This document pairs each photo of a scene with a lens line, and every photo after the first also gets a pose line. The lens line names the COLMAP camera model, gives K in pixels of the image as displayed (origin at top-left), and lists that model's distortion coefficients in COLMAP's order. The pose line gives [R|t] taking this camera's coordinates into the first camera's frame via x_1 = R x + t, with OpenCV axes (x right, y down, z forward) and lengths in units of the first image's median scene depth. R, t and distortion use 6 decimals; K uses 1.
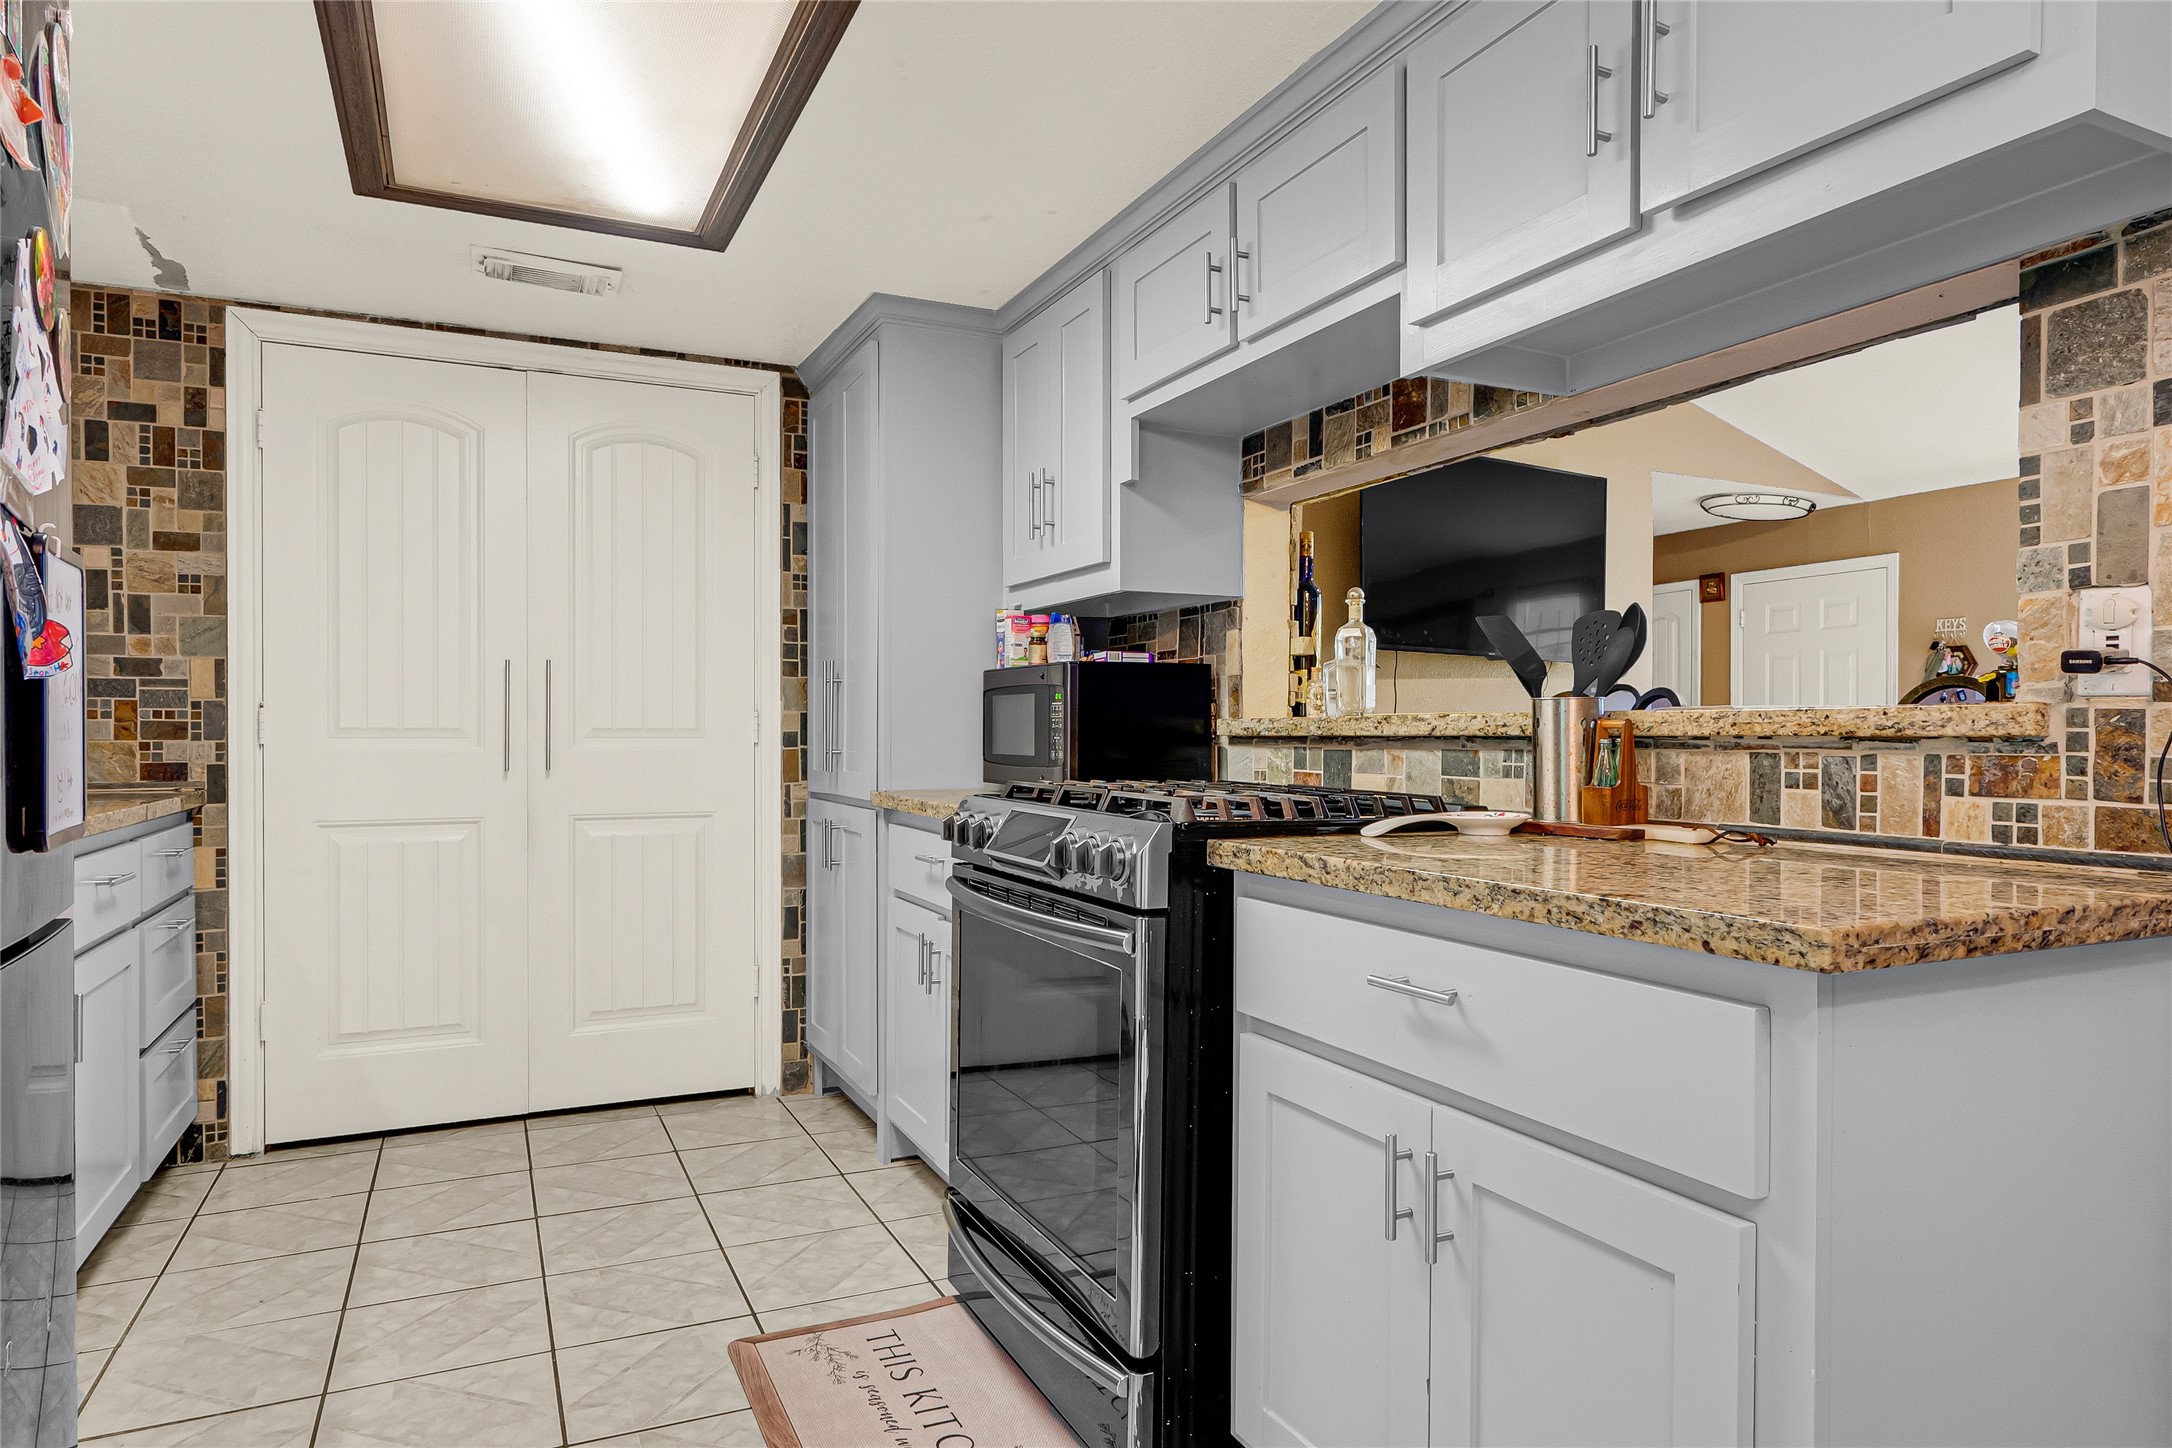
lens RADIAL K [[1306.7, 0, 1086.0], [0, 1306.7, 724.0], [0, 0, 1]] dist [0.006138, 0.001575]
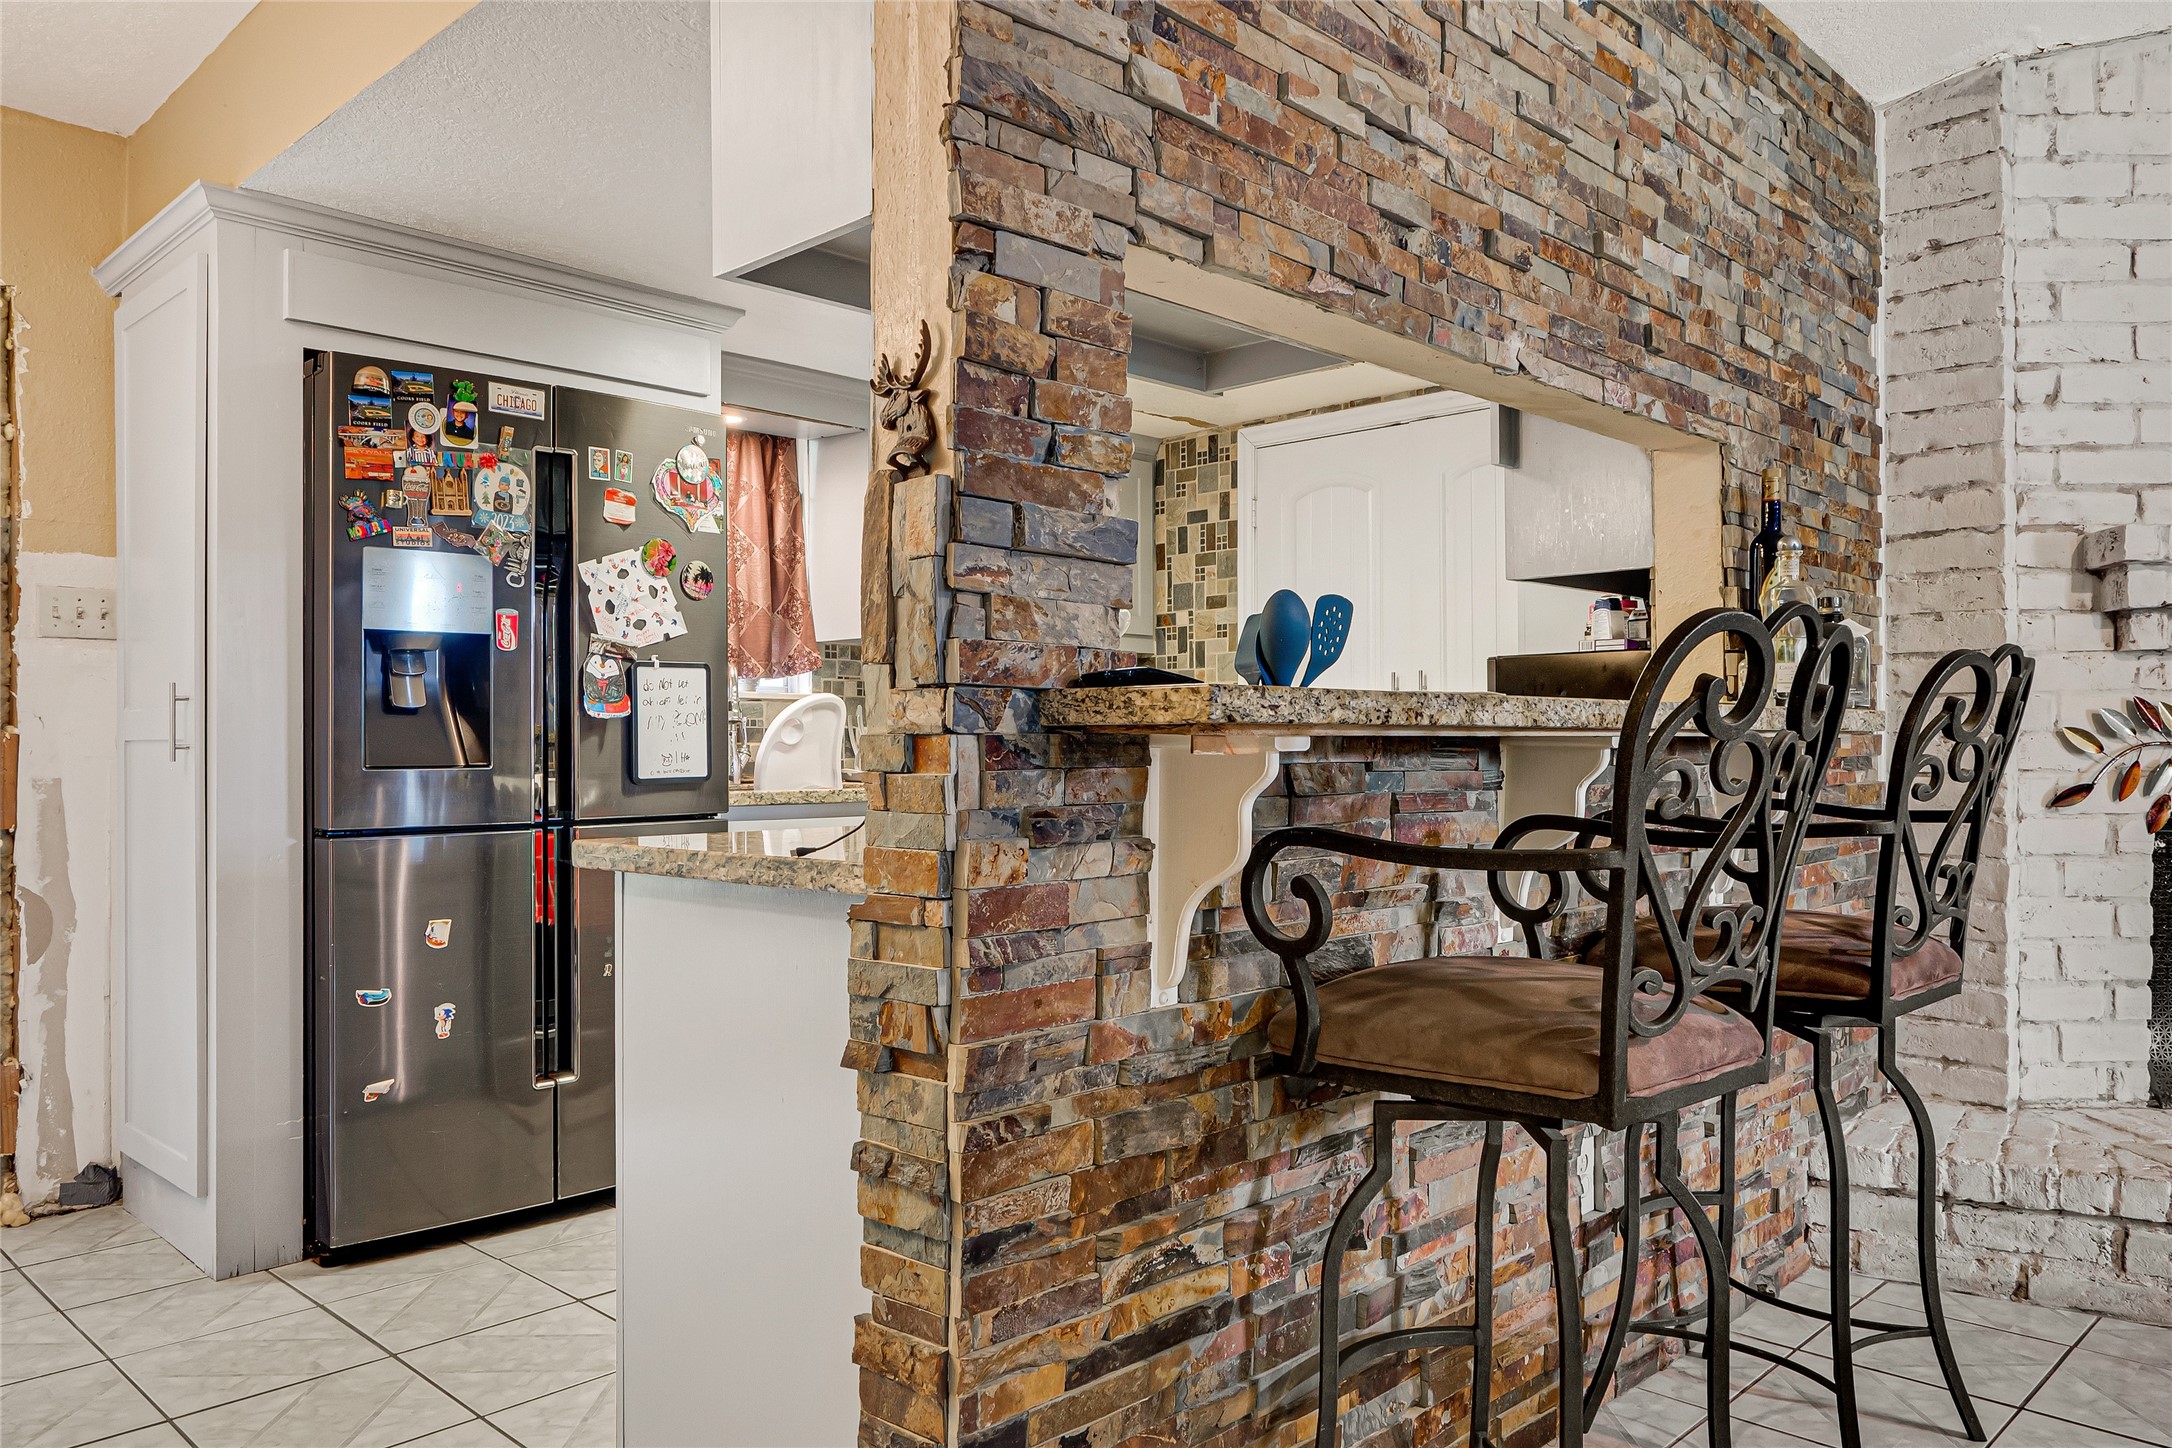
lens RADIAL K [[1544.9, 0, 1086.0], [0, 1544.9, 724.0], [0, 0, 1]] dist [-0.002065, -0.000335]
pose [[0.344605, -0.013453, -0.938652, 0.370109], [0.010898, 0.999887, -0.010330, 0.004153], [0.938685, -0.006669, 0.344712, 0.126176]]
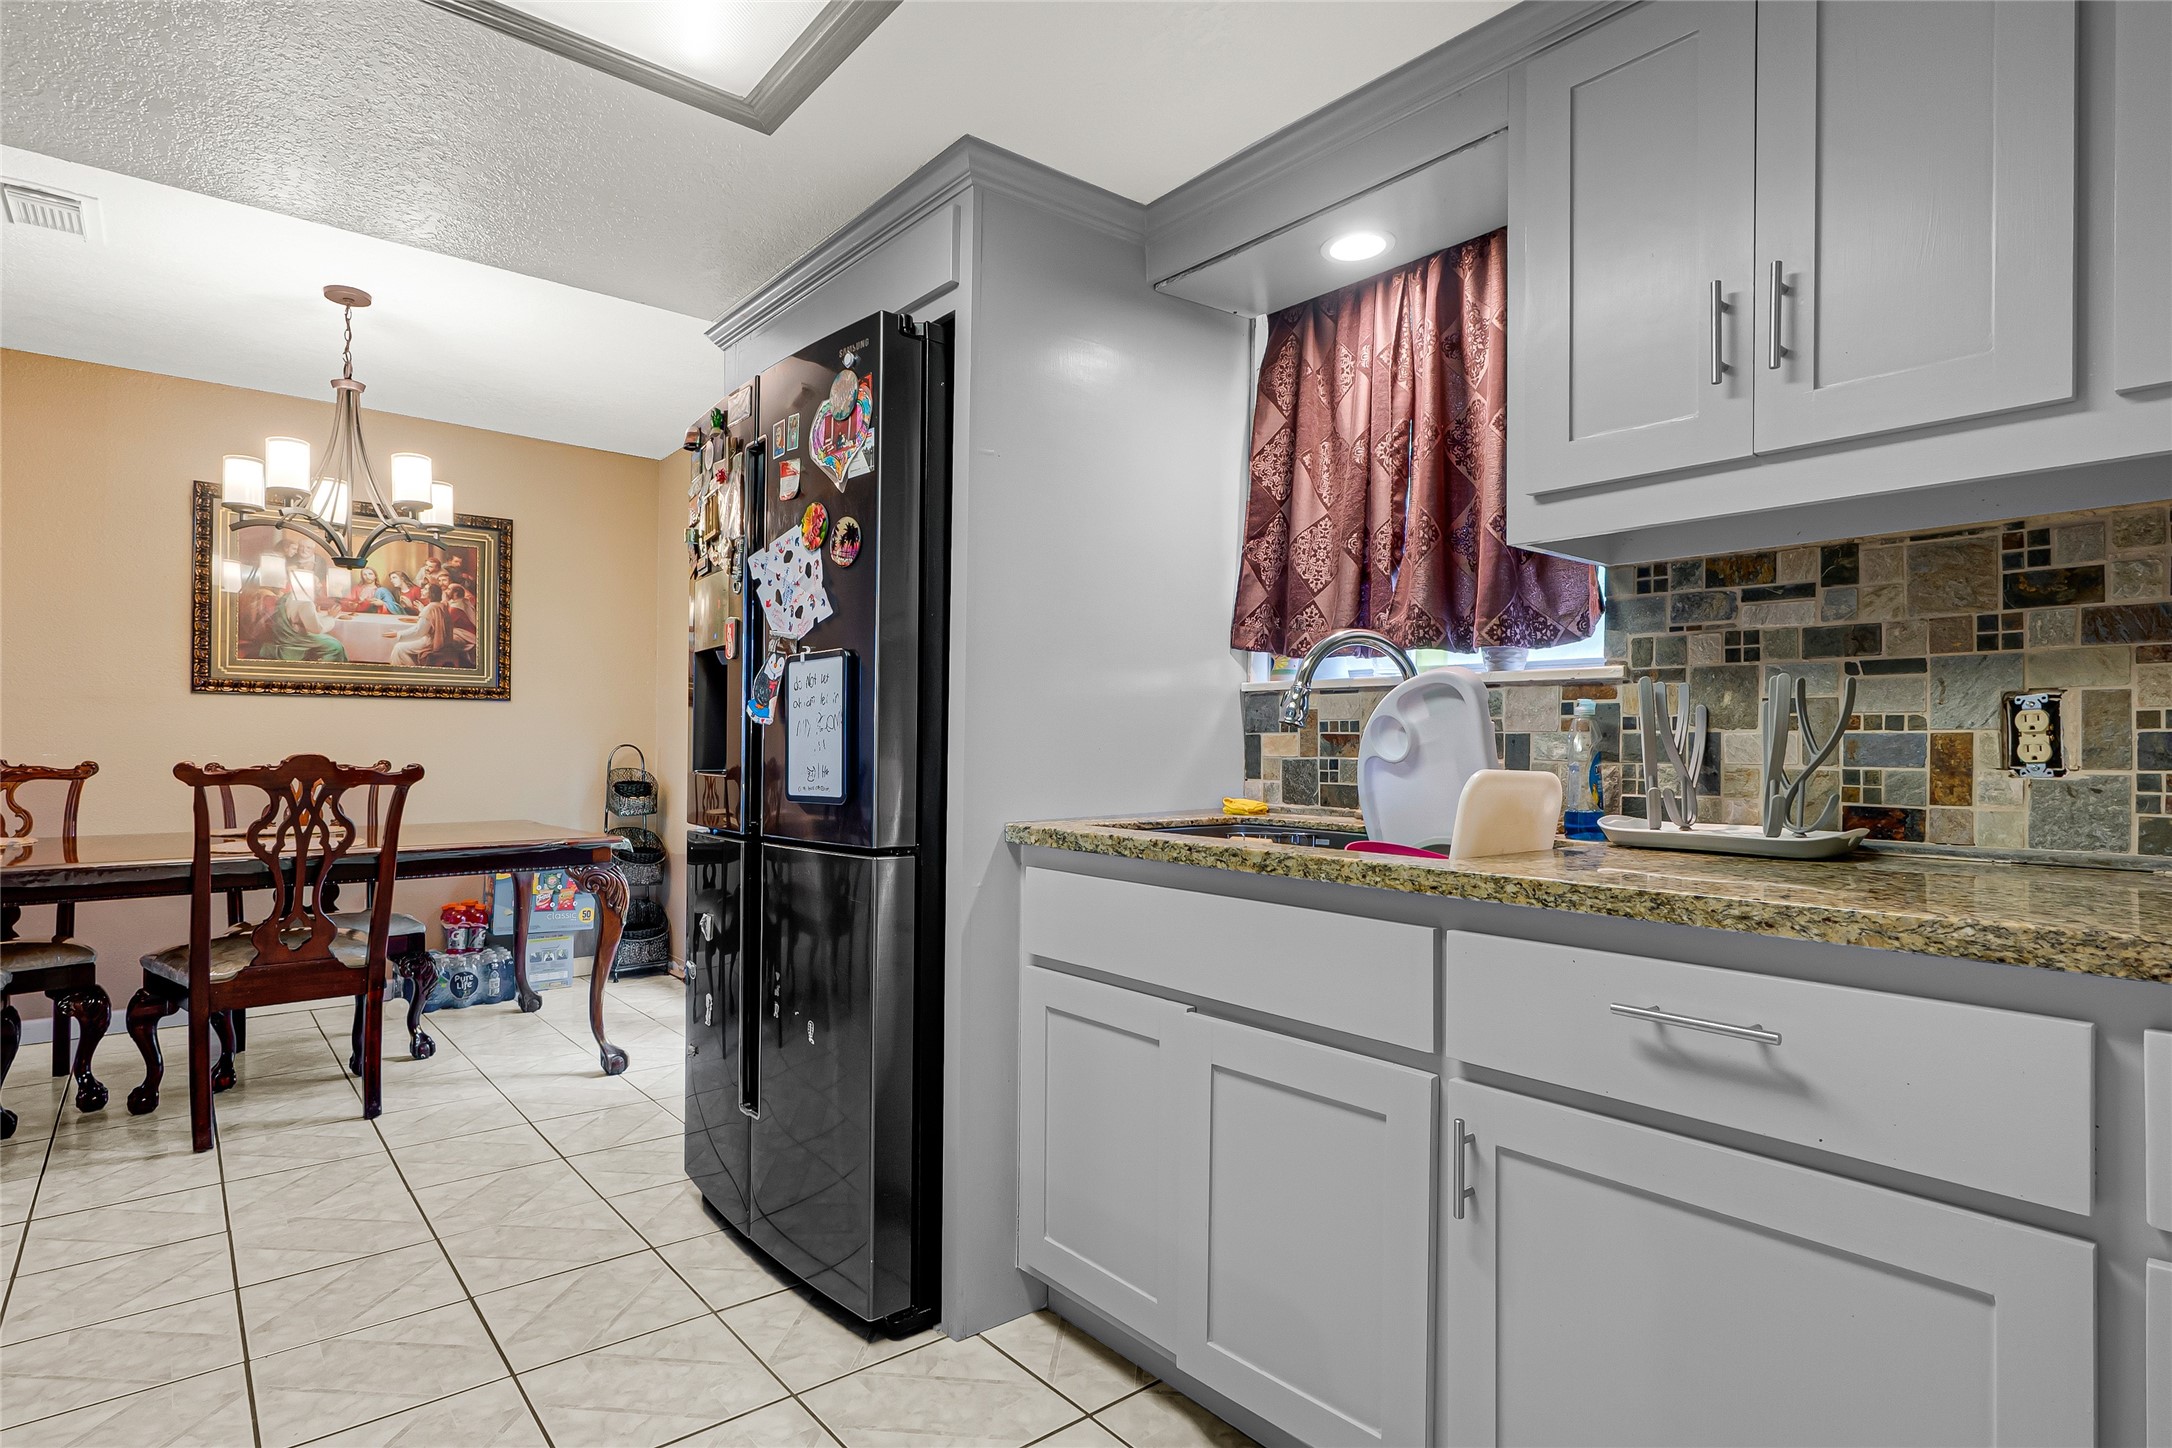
lens RADIAL K [[1111.9, 0, 1086.0], [0, 1111.9, 724.0], [0, 0, 1]] dist [0.001033, 0.000177]
pose [[-0.969595, -0.014966, -0.244258, -1.521134], [-0.008495, 0.999585, -0.027527, 0.001932], [0.244569, -0.024615, -0.969319, 1.398634]]
